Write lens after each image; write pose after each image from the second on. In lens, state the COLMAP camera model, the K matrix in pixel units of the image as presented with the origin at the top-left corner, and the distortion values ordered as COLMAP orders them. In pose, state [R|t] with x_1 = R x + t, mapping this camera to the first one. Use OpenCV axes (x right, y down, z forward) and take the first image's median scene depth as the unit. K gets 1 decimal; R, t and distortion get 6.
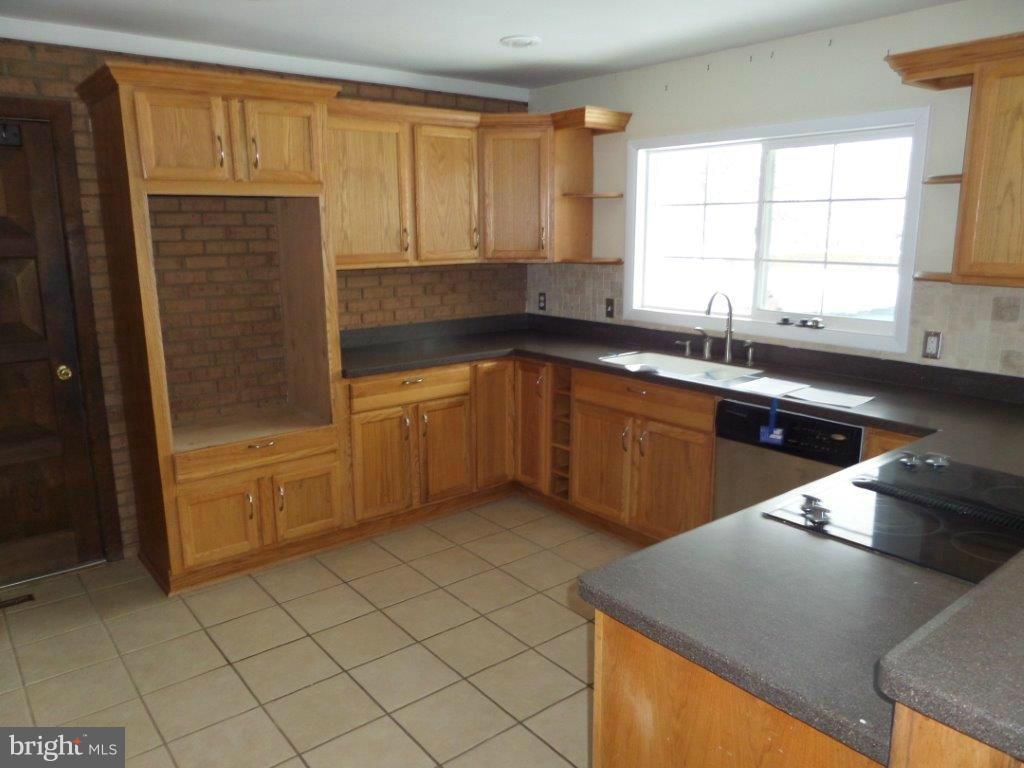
lens RADIAL K [[759.5, 0, 512.0], [0, 759.5, 384.0], [0, 0, 1]] dist [-0.005644, -0.002071]
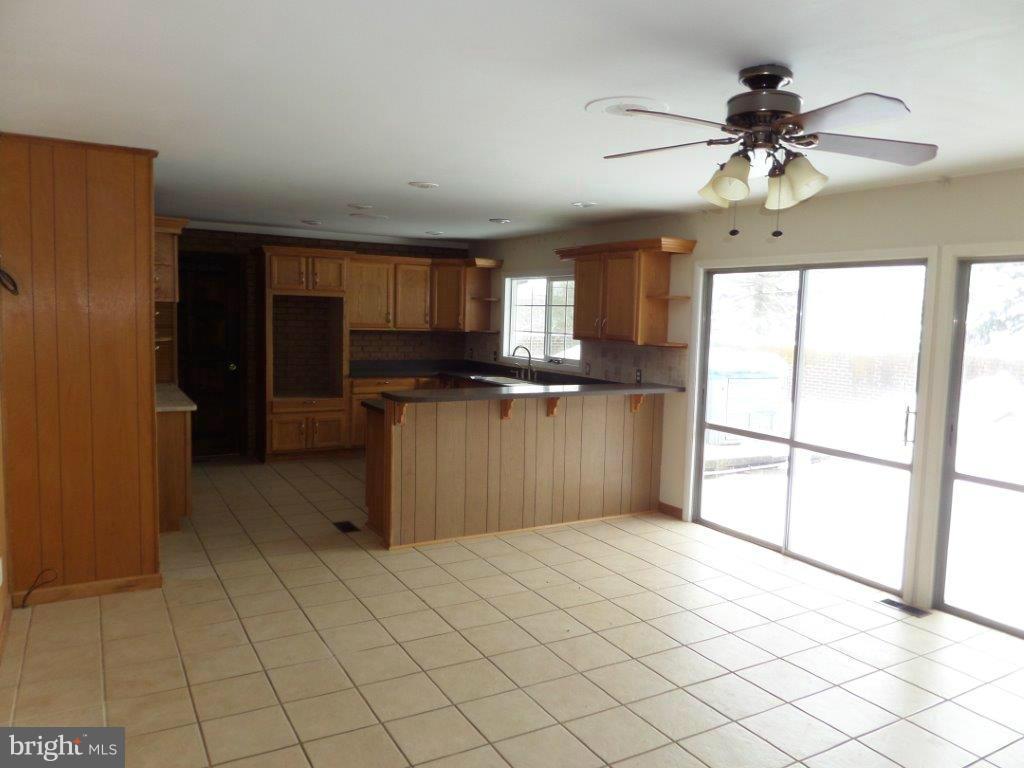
lens RADIAL K [[759.5, 0, 512.0], [0, 759.5, 384.0], [0, 0, 1]] dist [-0.005644, -0.002071]
pose [[0.985706, 0.049687, -0.160983, 0.574518], [-0.067528, 0.991928, -0.107321, 0.206612], [0.154351, 0.116658, 0.981105, -1.044834]]
